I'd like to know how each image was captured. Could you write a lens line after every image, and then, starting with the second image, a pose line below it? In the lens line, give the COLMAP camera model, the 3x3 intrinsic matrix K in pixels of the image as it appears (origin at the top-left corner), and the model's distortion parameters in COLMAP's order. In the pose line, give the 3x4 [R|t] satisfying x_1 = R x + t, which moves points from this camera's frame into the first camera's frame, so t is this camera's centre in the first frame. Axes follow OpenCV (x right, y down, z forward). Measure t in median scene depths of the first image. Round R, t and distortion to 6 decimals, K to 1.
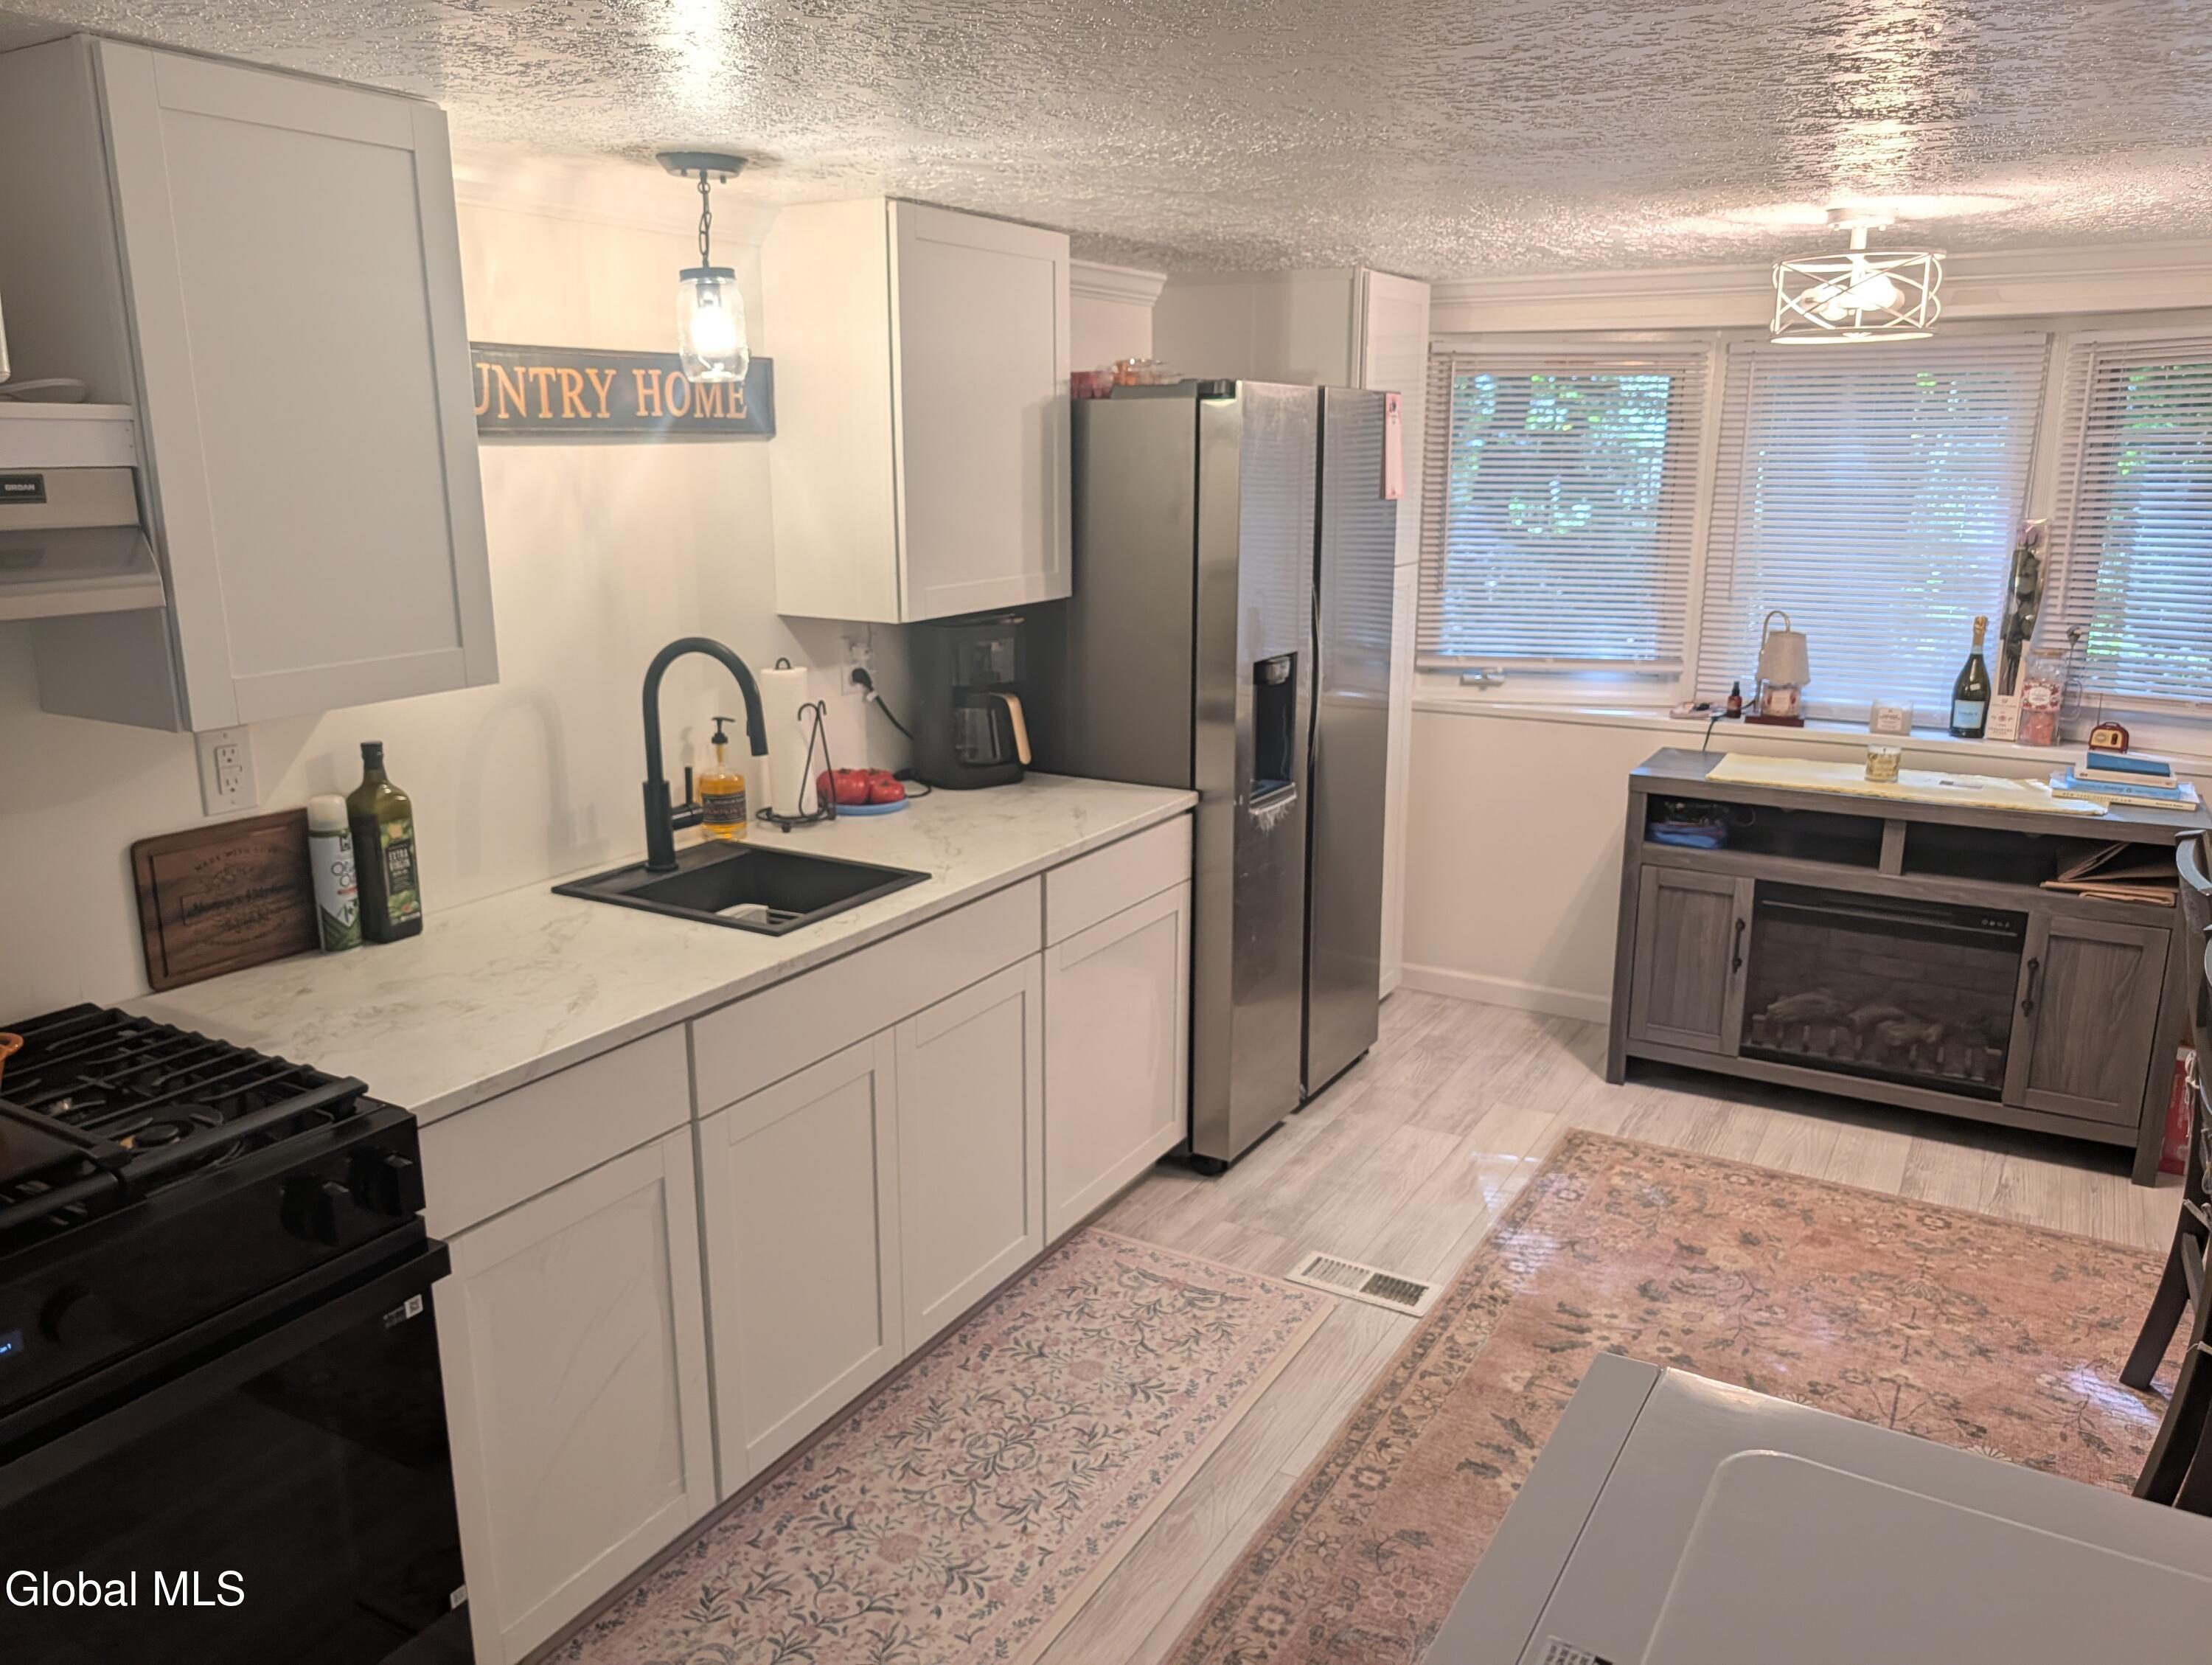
lens RADIAL K [[1618.7, 0, 1087.0], [0, 1618.7, 823.7], [0, 0, 1]] dist [0.011800, -0.005025]
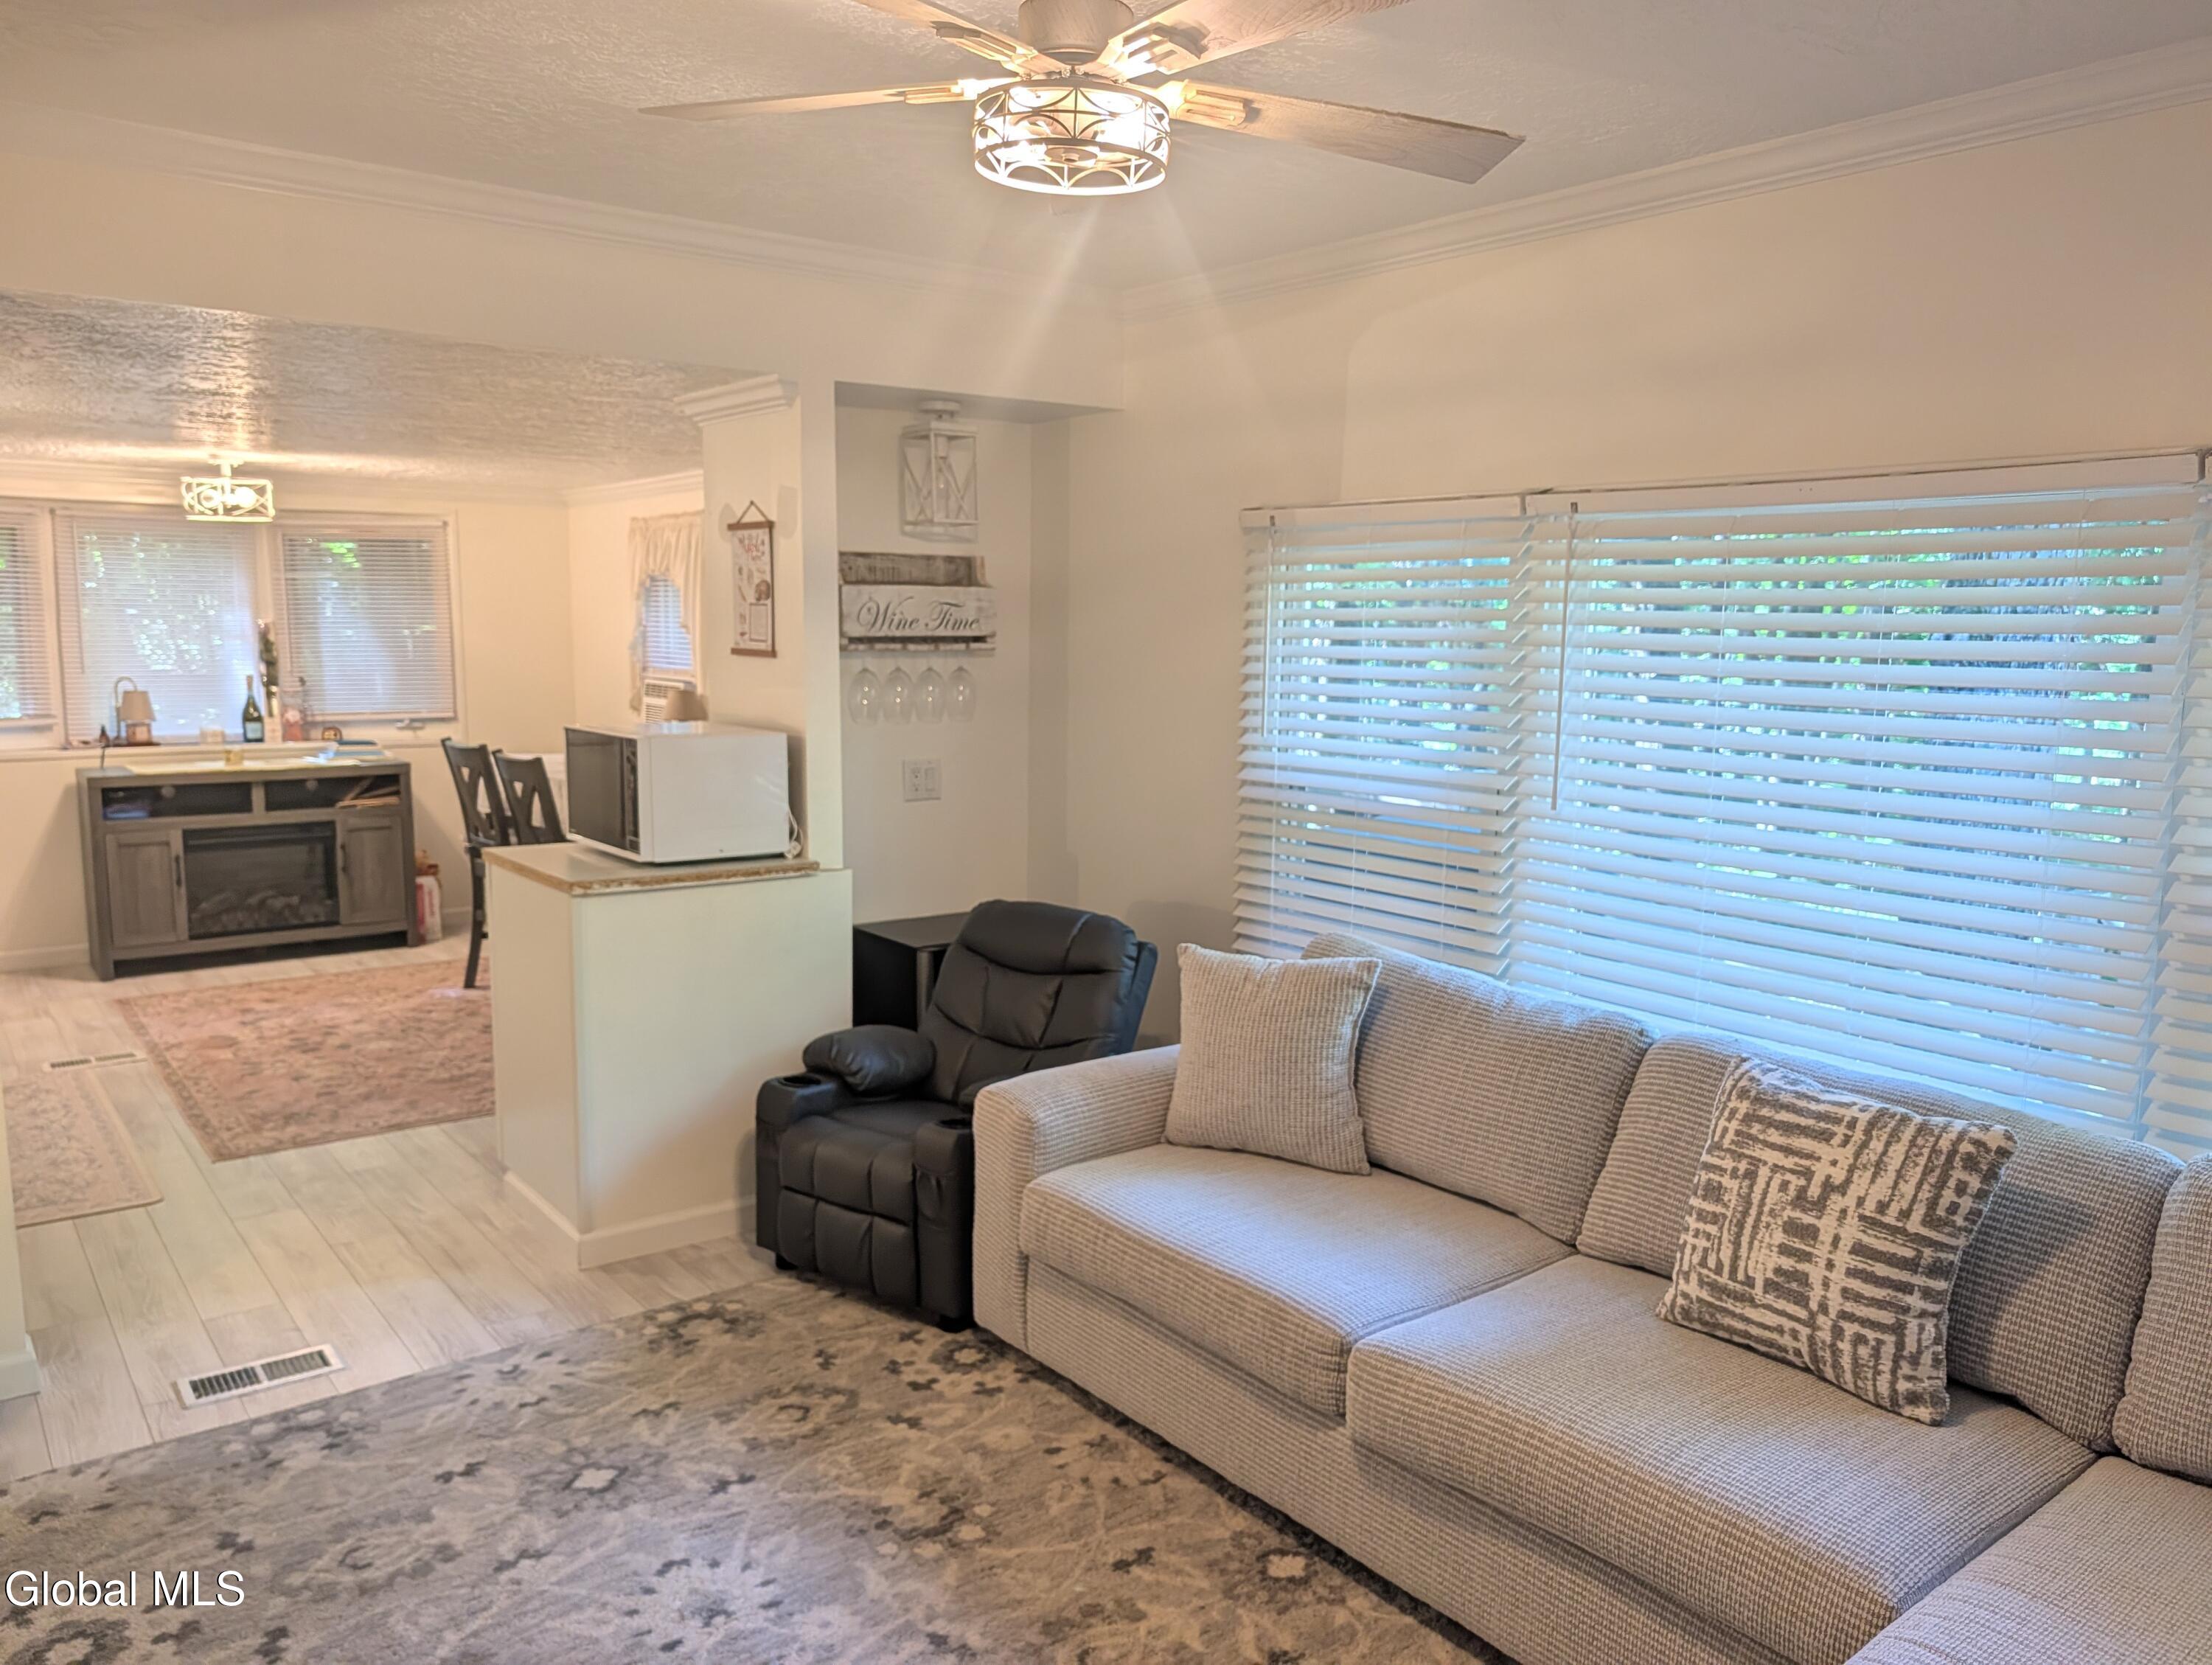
lens RADIAL K [[1651.7, 0, 1112.4], [0, 1651.7, 858.5], [0, 0, 1]] dist [0.009209, 0.004166]
pose [[0.373448, -0.129634, 0.918549, -0.879312], [0.200810, 0.978006, 0.056383, 0.174722], [-0.905656, 0.163397, 0.391266, -0.583698]]
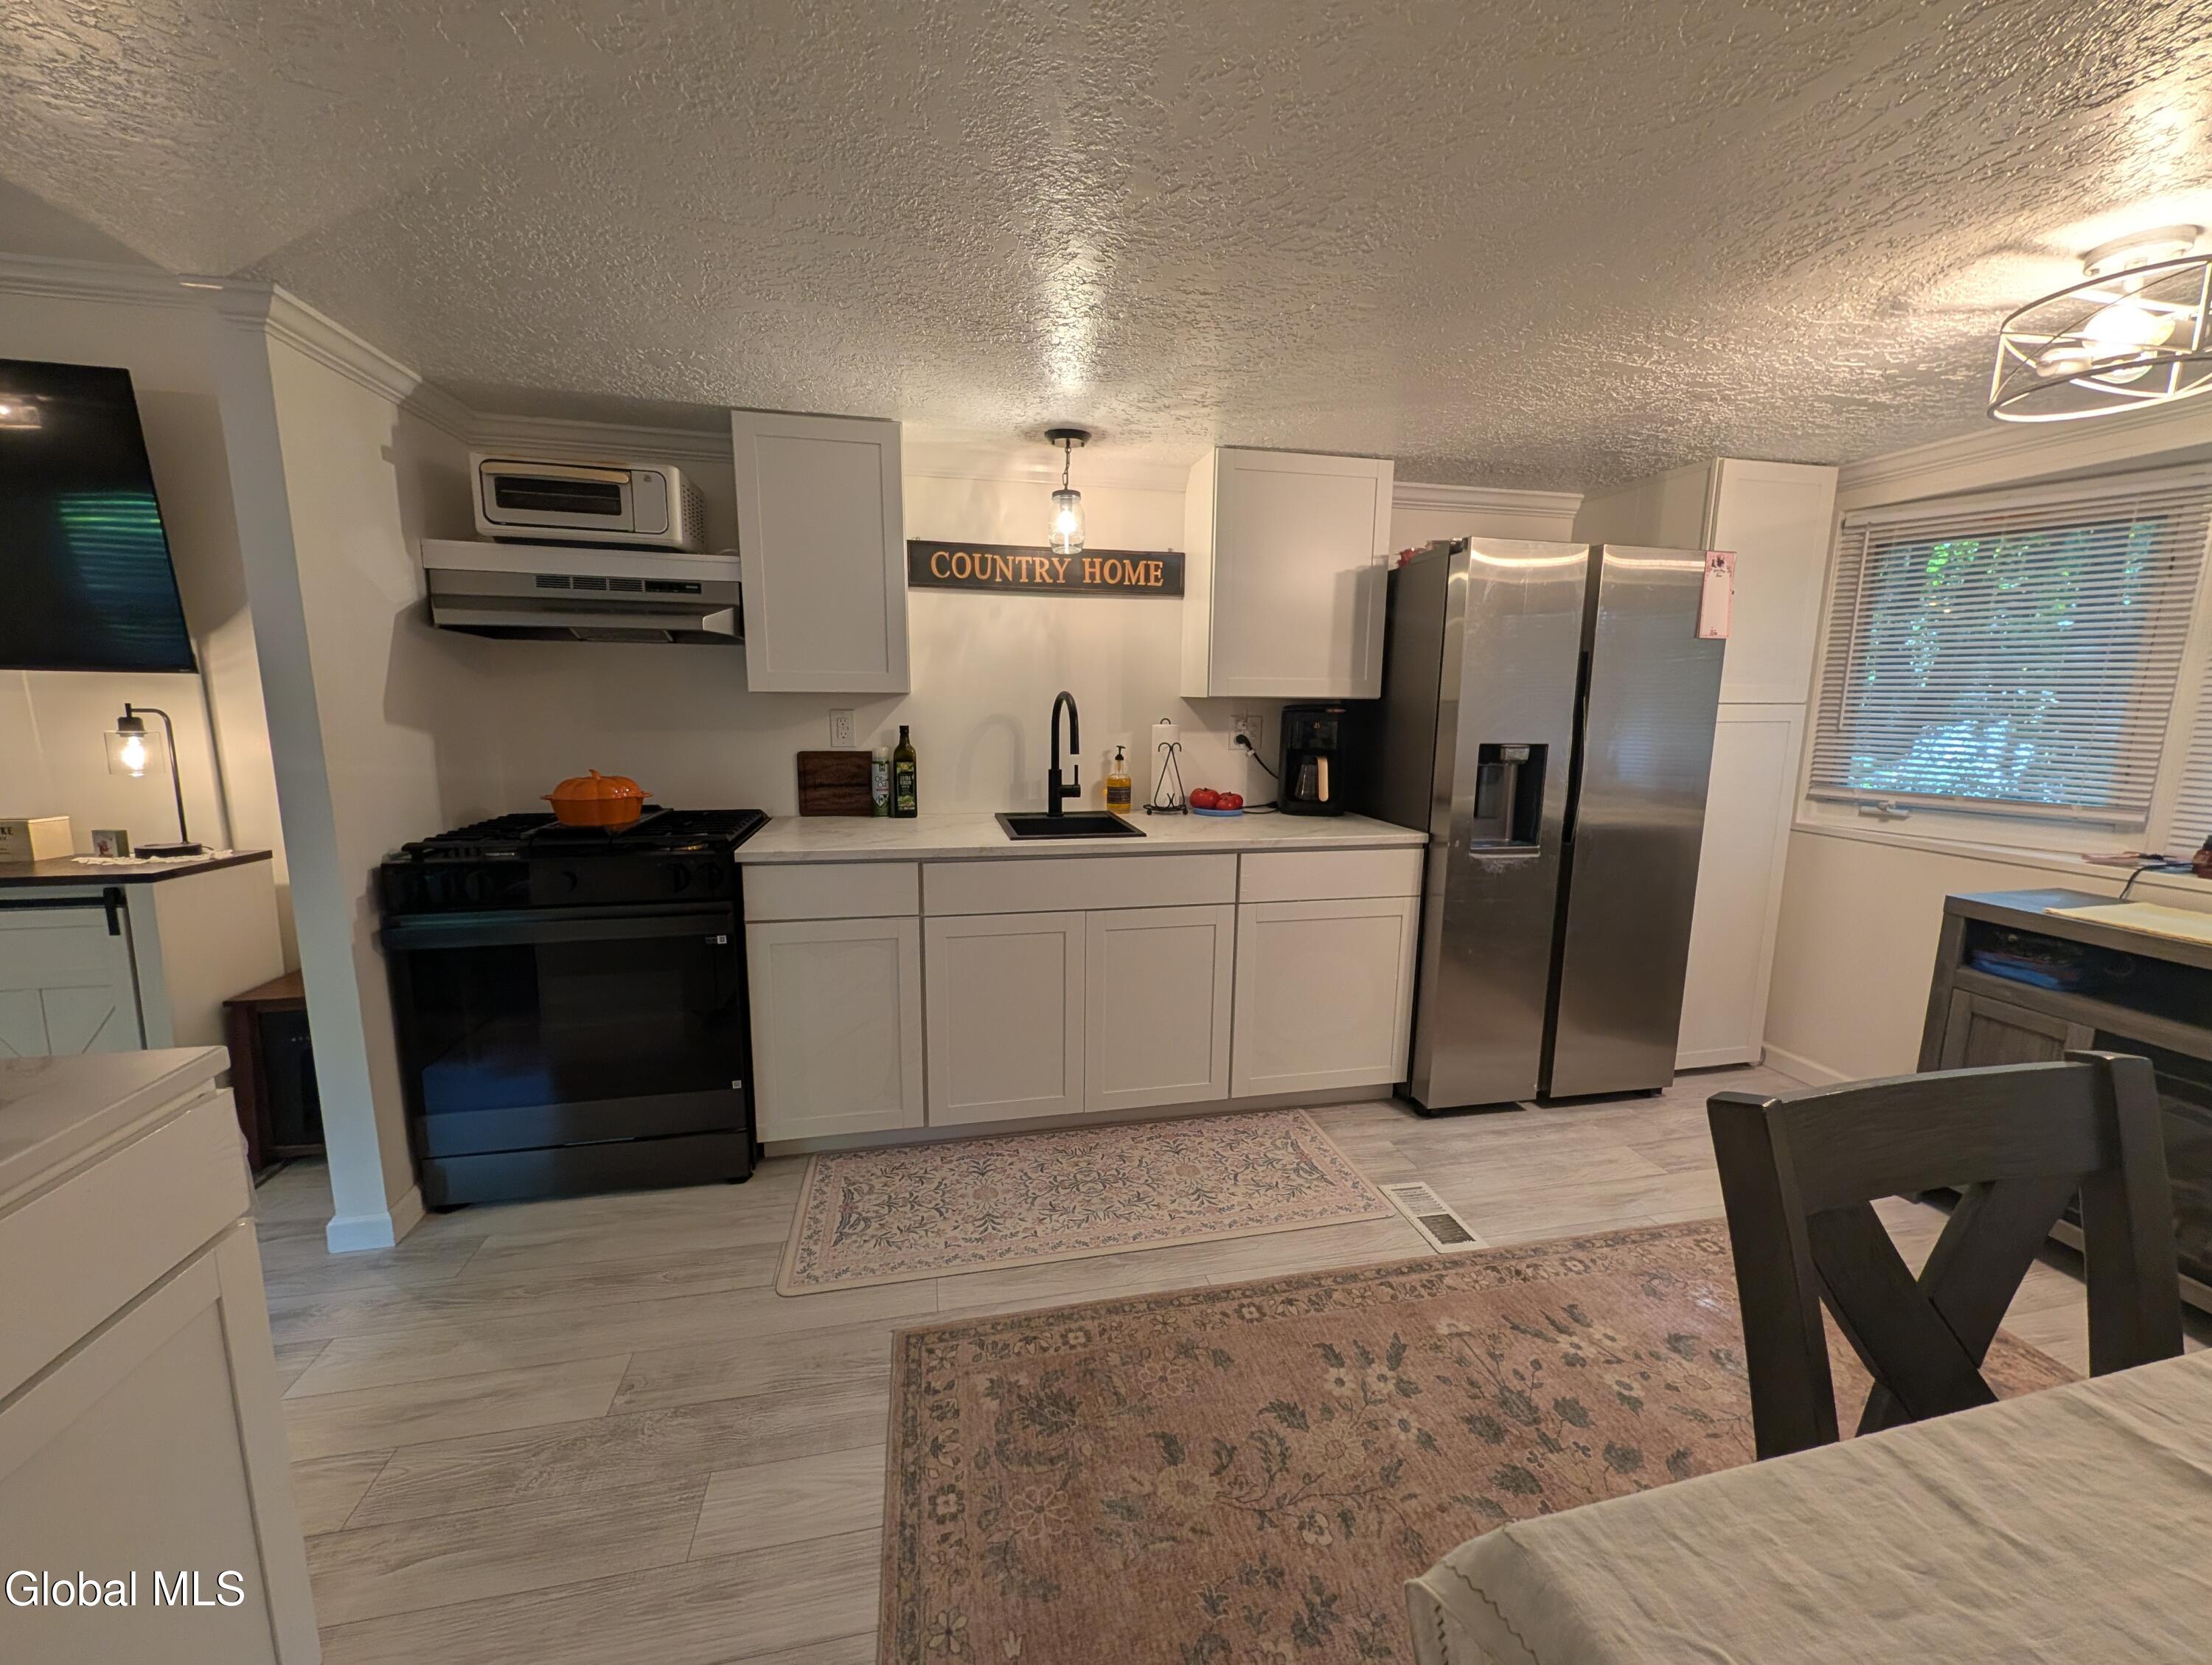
lens RADIAL K [[852.3, 0, 1100.1], [0, 852.3, 826.7], [0, 0, 1]] dist [0.001464, 0.000097]
pose [[0.680296, 0.121834, -0.722741, 0.399040], [-0.181118, 0.983450, -0.004699, 0.028477], [0.710207, 0.134098, 0.691103, 0.276732]]
